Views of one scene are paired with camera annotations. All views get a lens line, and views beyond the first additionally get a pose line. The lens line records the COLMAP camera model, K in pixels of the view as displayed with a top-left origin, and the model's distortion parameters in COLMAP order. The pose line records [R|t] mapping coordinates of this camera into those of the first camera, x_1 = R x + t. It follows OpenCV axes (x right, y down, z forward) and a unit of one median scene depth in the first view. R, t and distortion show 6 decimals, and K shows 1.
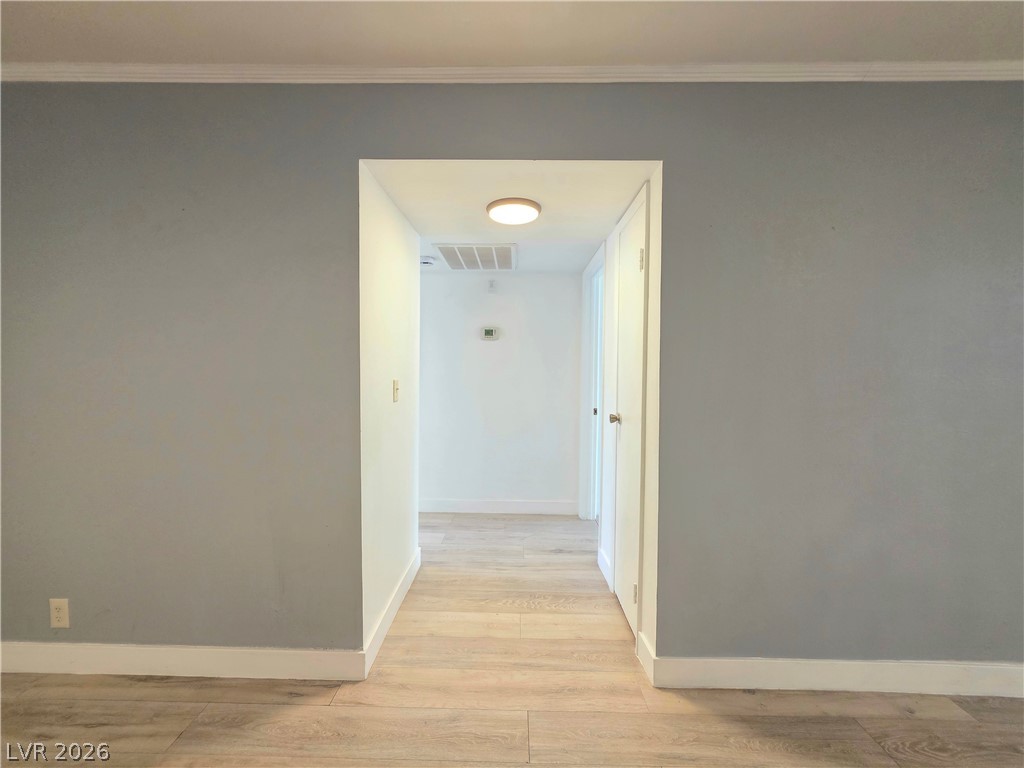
lens RADIAL K [[411.1, 0, 507.6], [0, 411.1, 383.3], [0, 0, 1]] dist [0.001673, 0.000064]
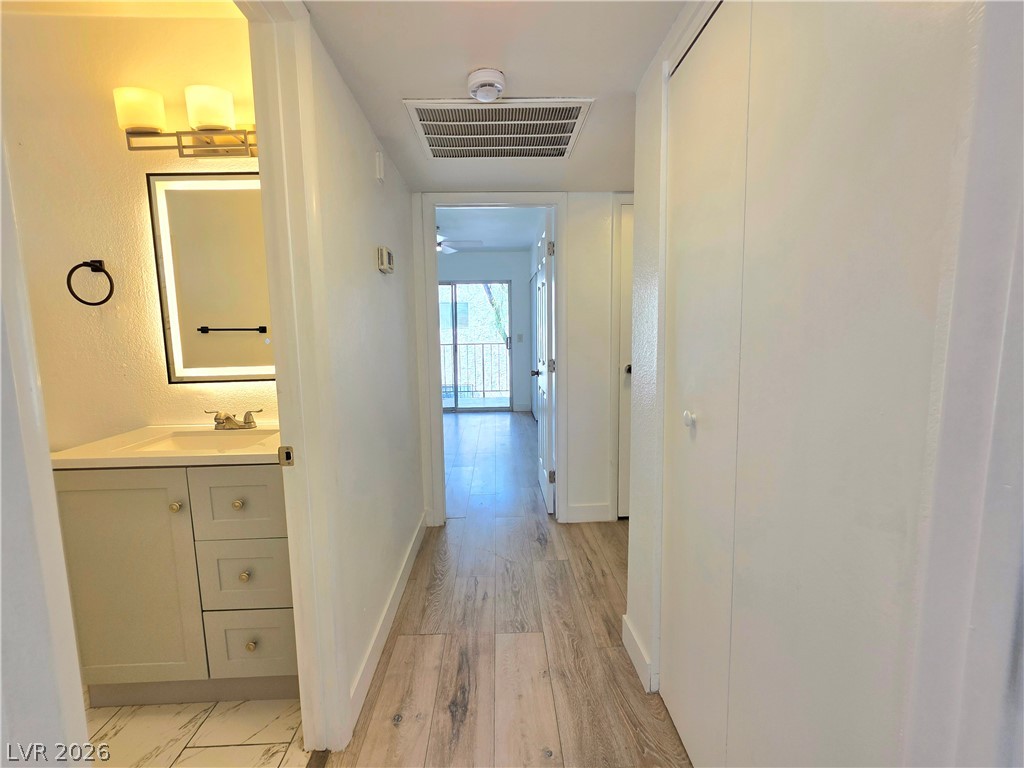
lens RADIAL K [[455.1, 0, 511.5], [0, 455.1, 383.6], [0, 0, 1]] dist [0.001380, 0.000434]
pose [[-0.061379, -0.124787, 0.990283, -0.863590], [0.041325, 0.990985, 0.127437, -0.049069], [-0.997259, 0.048746, -0.055669, 1.216854]]
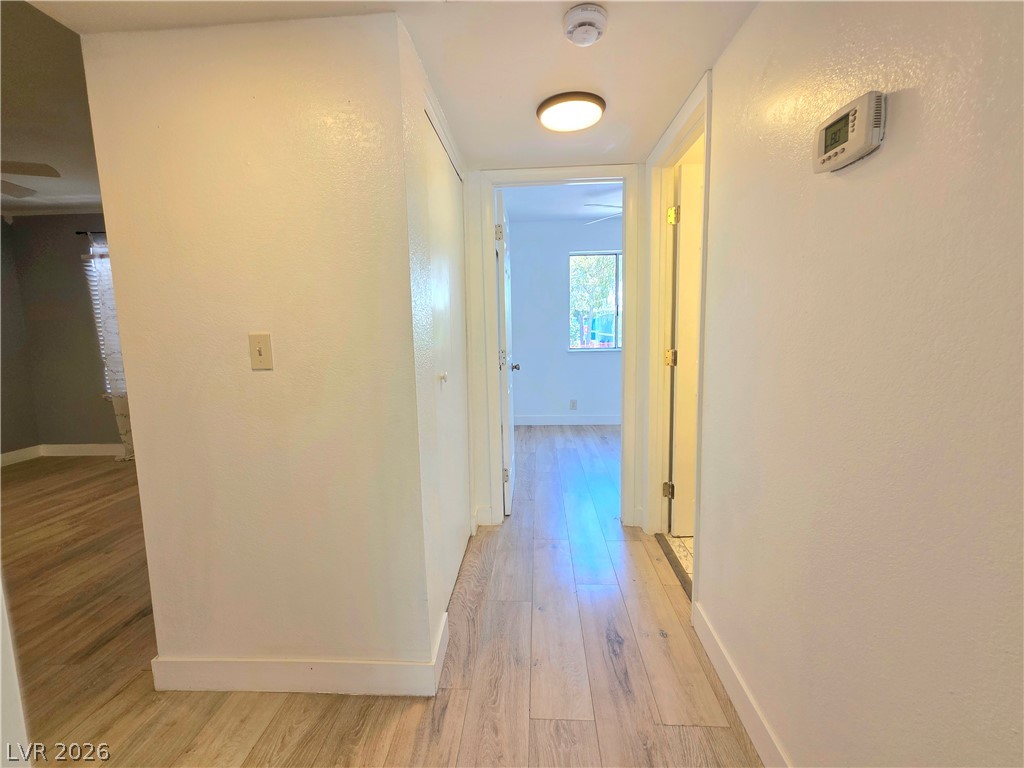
lens RADIAL K [[455.1, 0, 505.8], [0, 455.1, 382.8], [0, 0, 1]] dist [0.001380, 0.000434]
pose [[-0.040145, 0.112796, -0.992807, 0.317911], [-0.006631, 0.993556, 0.113150, -0.018637], [0.999172, 0.011126, -0.039139, 1.132238]]
